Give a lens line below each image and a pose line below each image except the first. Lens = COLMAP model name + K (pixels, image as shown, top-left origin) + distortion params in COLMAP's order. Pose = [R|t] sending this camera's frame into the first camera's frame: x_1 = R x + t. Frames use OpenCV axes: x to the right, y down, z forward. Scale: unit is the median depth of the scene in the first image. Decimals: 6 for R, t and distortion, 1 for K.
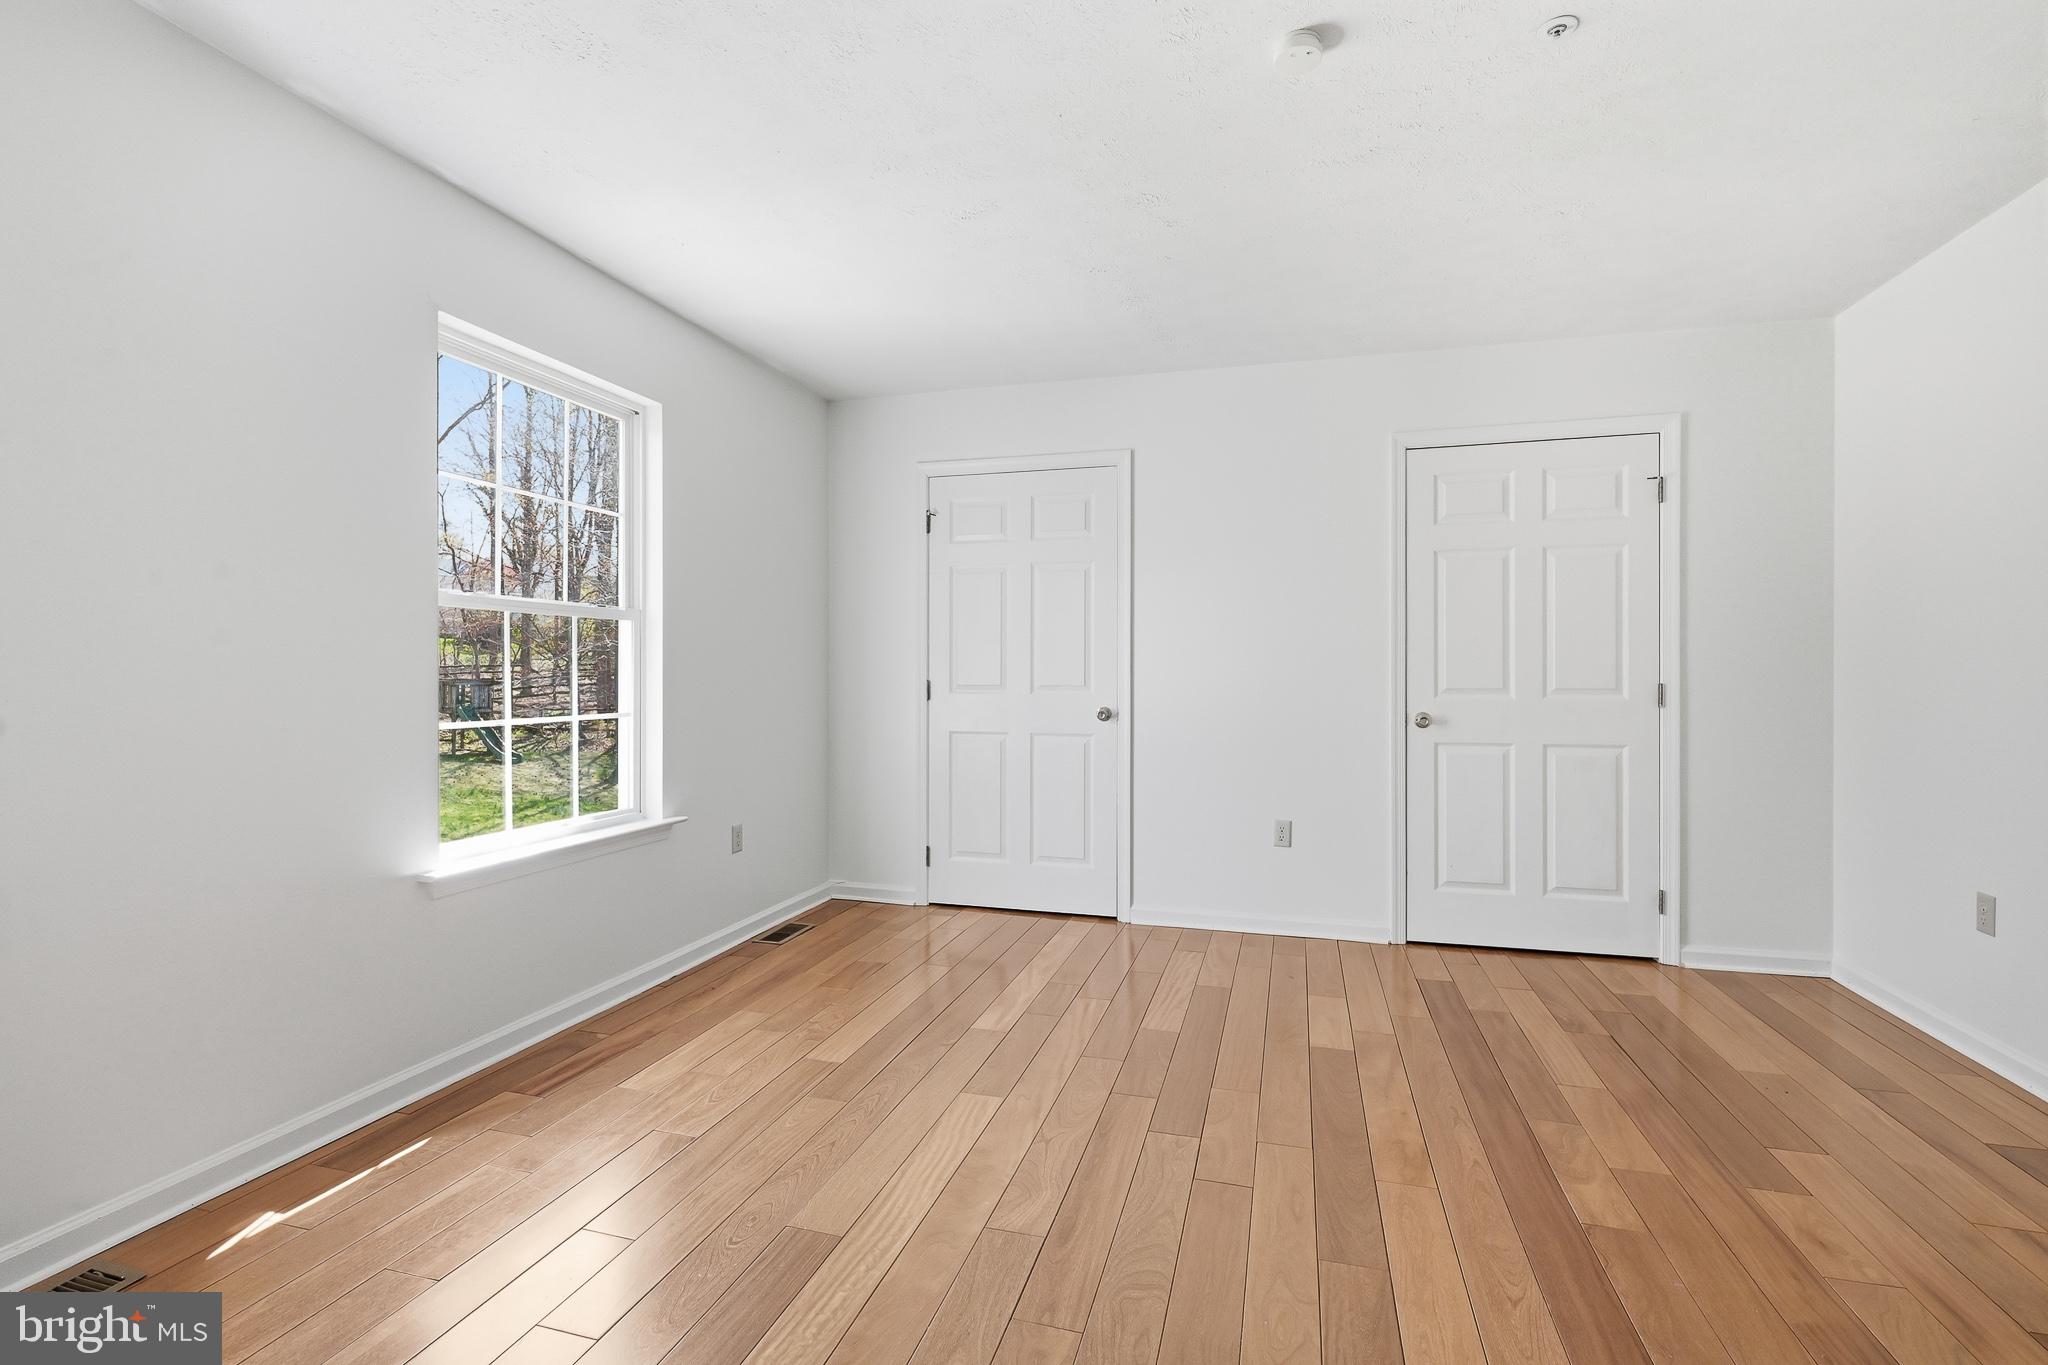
lens RADIAL K [[923.2, 0, 1033.1], [0, 923.2, 676.3], [0, 0, 1]] dist [-0.000638, -0.000532]
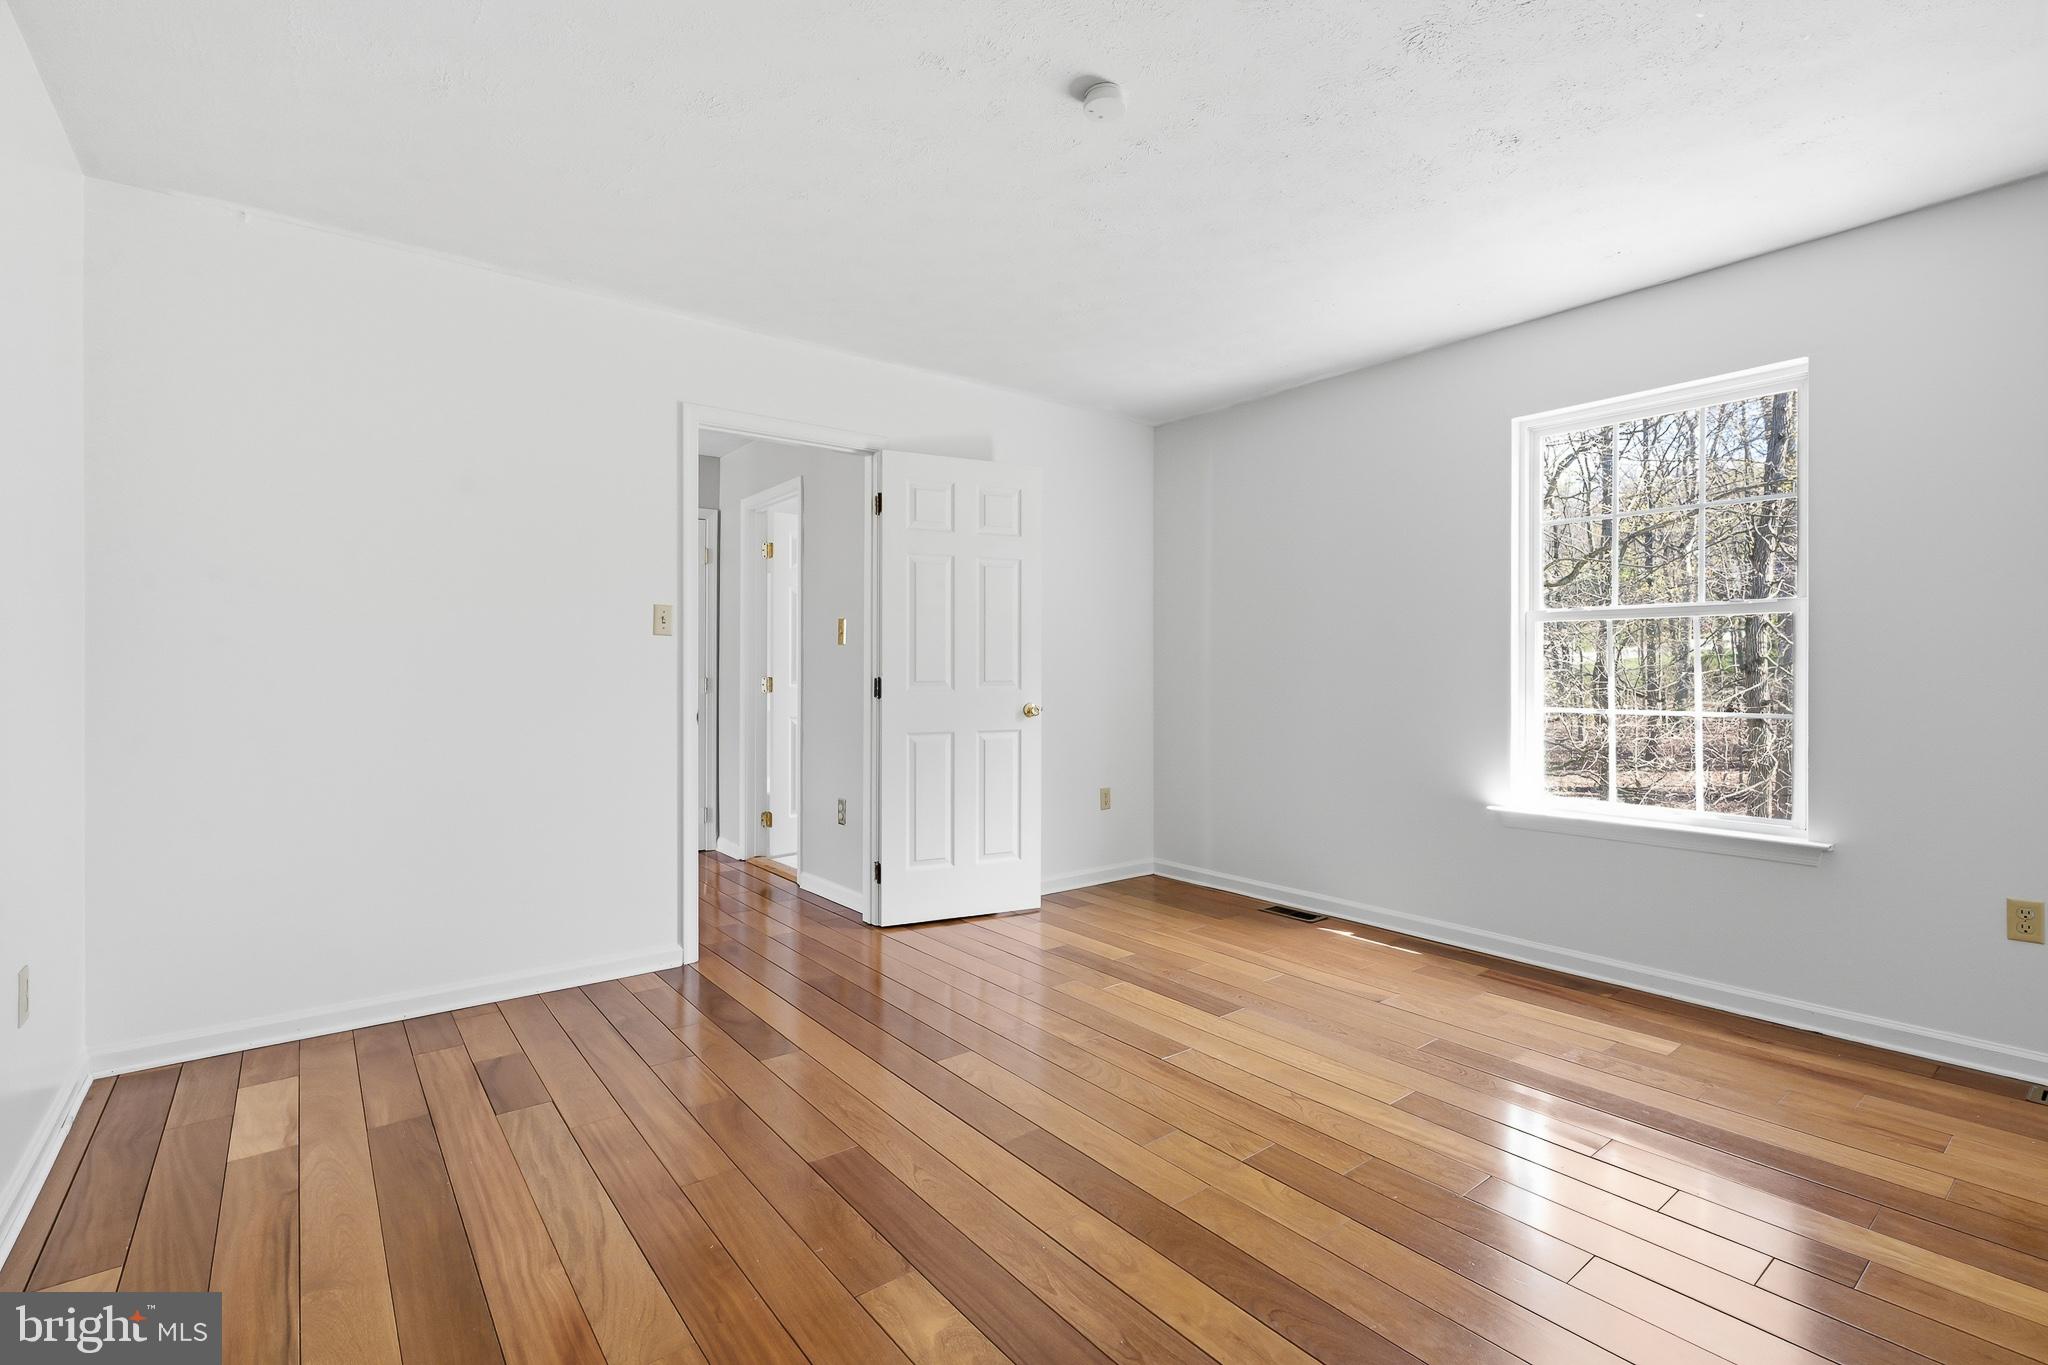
lens RADIAL K [[923.2, 0, 1033.1], [0, 923.2, 676.3], [0, 0, 1]] dist [-0.000638, -0.000532]
pose [[-0.583743, 0.005319, -0.811921, 0.847691], [0.001228, 0.999983, 0.005668, -0.004532], [0.811938, 0.002312, -0.583739, 1.088324]]
